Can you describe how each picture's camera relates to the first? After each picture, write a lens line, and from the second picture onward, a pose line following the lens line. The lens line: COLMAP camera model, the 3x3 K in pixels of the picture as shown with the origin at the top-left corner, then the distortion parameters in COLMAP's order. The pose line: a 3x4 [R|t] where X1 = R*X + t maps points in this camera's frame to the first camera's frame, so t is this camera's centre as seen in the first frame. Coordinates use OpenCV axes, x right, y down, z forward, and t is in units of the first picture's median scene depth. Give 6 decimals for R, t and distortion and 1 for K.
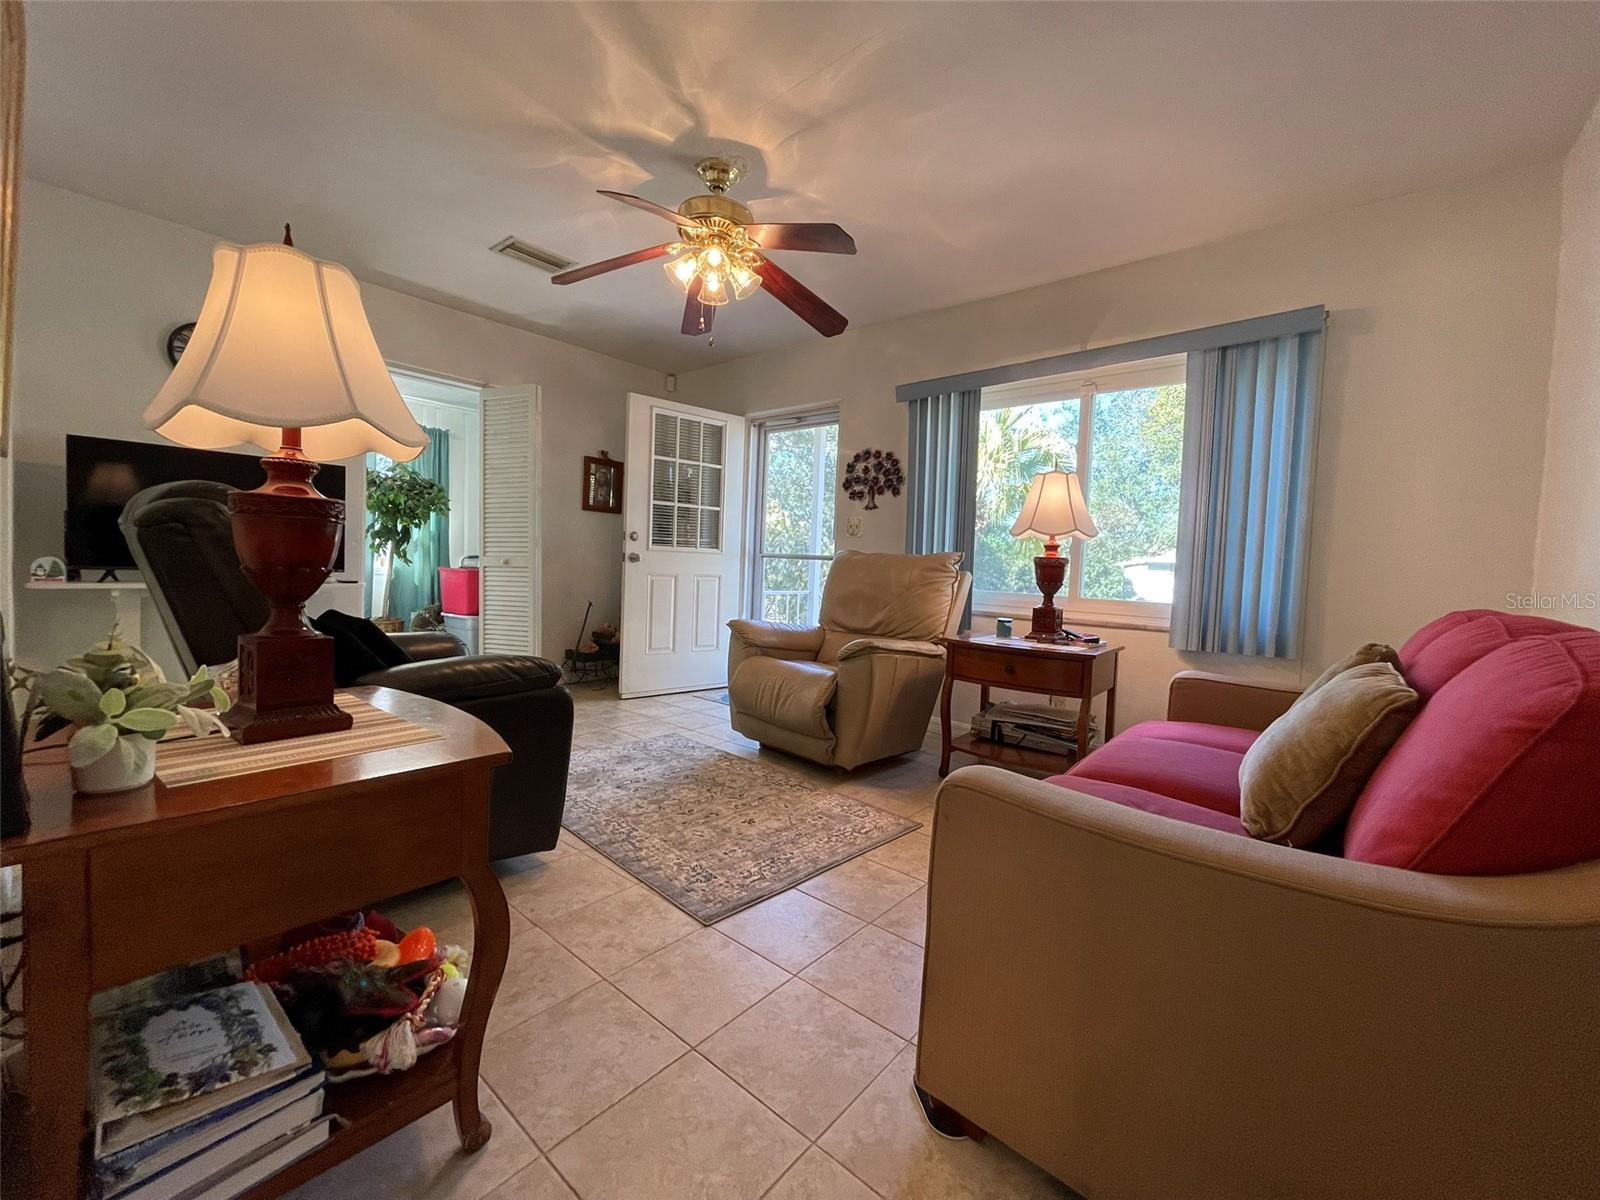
lens RADIAL K [[641.7, 0, 809.7], [0, 641.7, 594.3], [0, 0, 1]] dist [-0.010028, 0.000444]
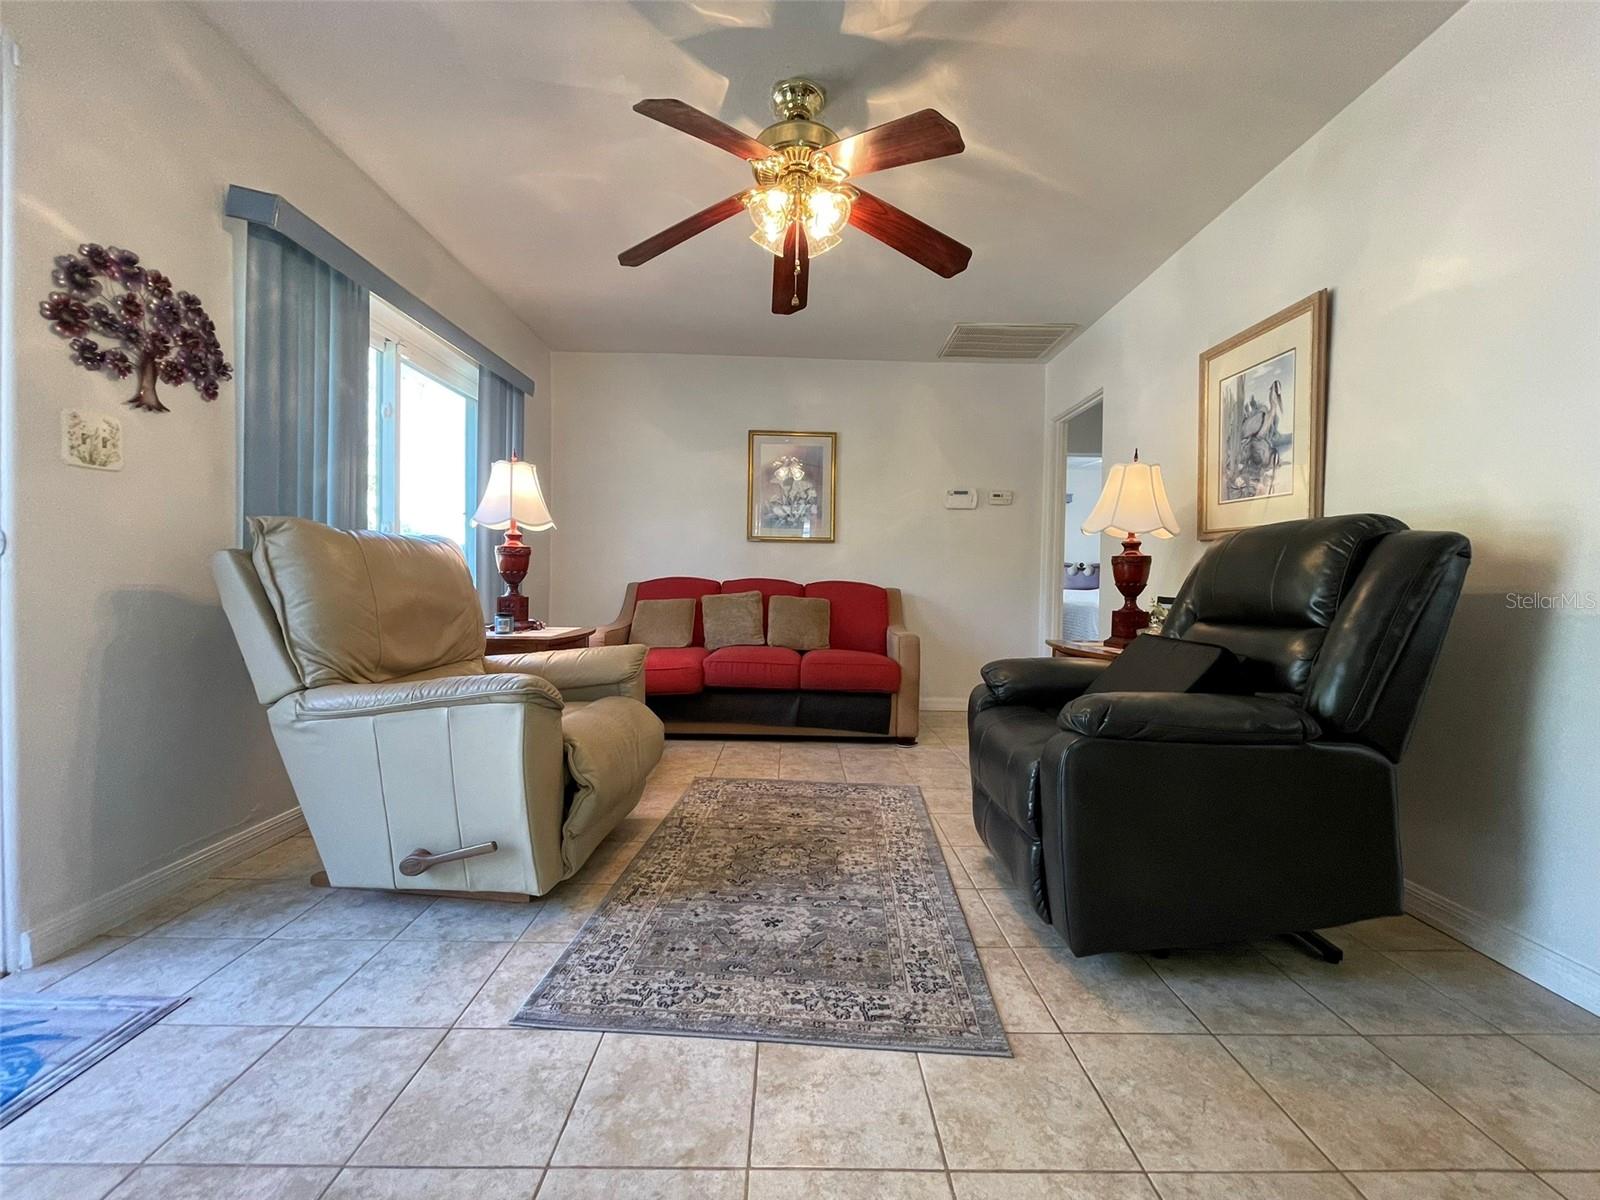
lens RADIAL K [[641.7, 0, 809.1], [0, 641.7, 595.0], [0, 0, 1]] dist [-0.010028, 0.000444]
pose [[-0.655326, -0.066525, 0.752411, -0.510516], [-0.007142, 0.996615, 0.081896, -0.050726], [-0.755312, 0.048295, -0.653583, 0.969473]]
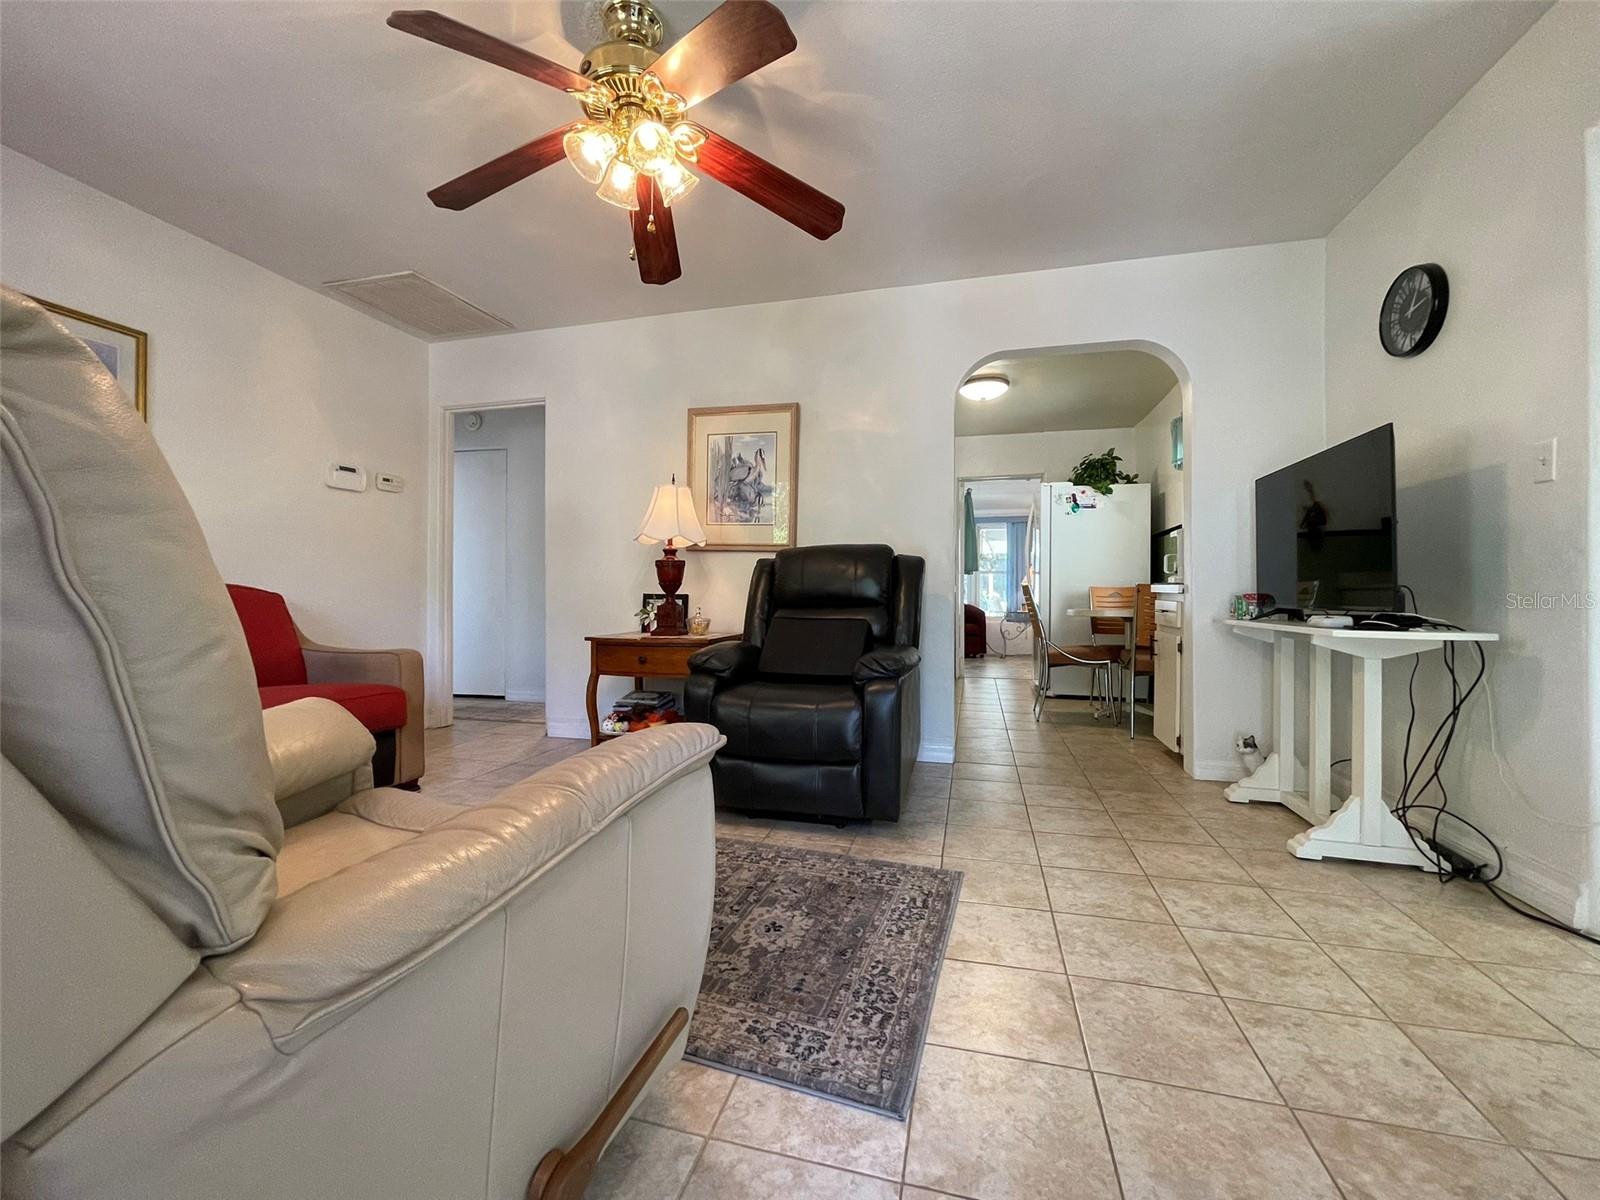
lens RADIAL K [[641.7, 0, 801.3], [0, 641.7, 593.1], [0, 0, 1]] dist [-0.010028, 0.000444]
pose [[-0.905103, -0.042304, -0.423082, -0.026306], [-0.058212, 0.997997, 0.024745, -0.027158], [0.421188, 0.047025, -0.905754, 1.092628]]
